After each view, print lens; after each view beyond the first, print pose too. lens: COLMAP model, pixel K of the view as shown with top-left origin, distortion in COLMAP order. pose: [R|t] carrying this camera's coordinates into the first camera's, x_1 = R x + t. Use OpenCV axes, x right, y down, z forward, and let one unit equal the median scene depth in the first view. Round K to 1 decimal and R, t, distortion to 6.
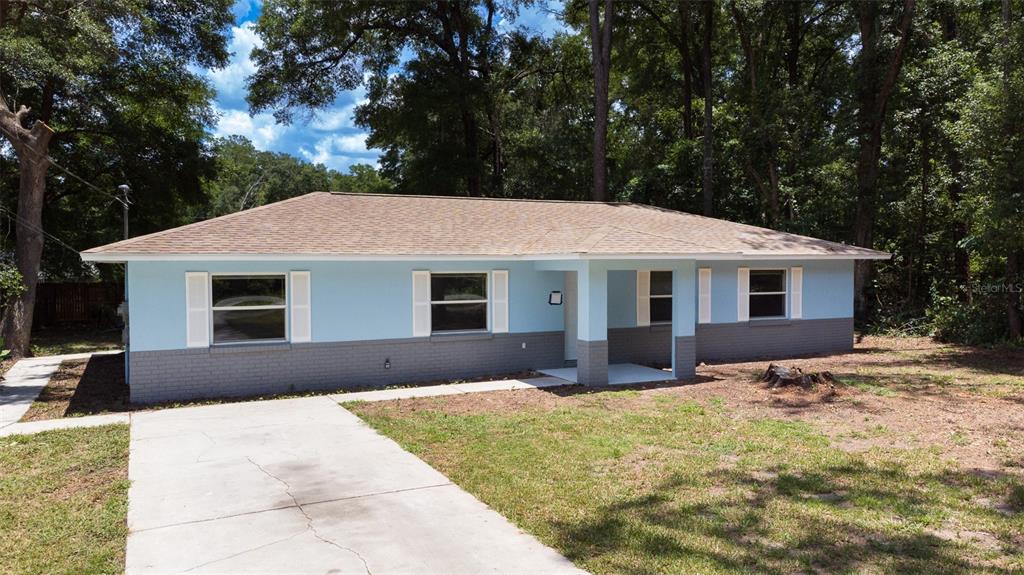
lens RADIAL K [[730.6, 0, 512.0], [0, 730.6, 287.5], [0, 0, 1]] dist [0.038040, 0.000057]
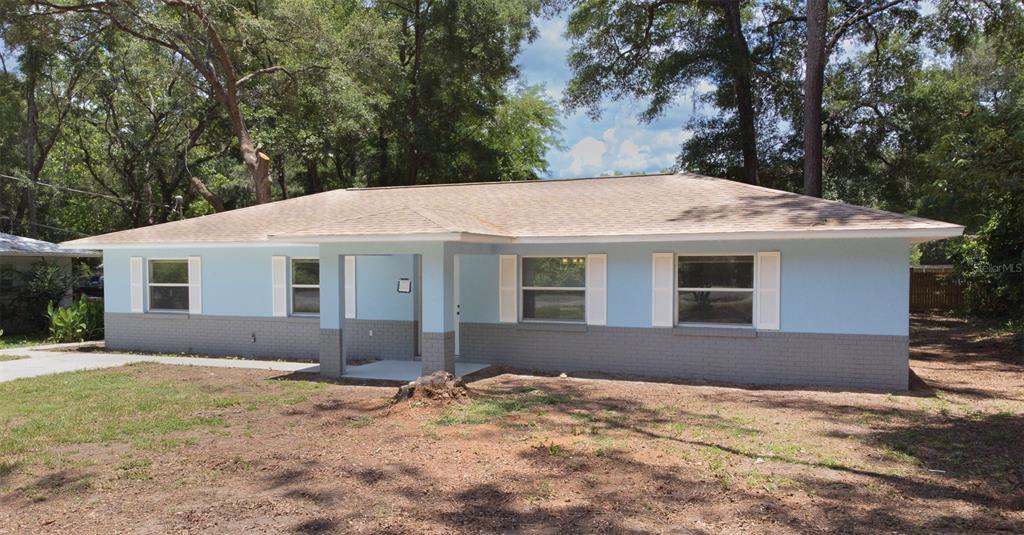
lens RADIAL K [[794.8, 0, 512.0], [0, 794.8, 267.5], [0, 0, 1]] dist [0.000567, -0.000466]
pose [[0.672803, 0.014098, -0.739688, 0.906900], [-0.014054, 0.999882, 0.006273, -0.017651], [0.739688, 0.006175, 0.672921, 0.405526]]
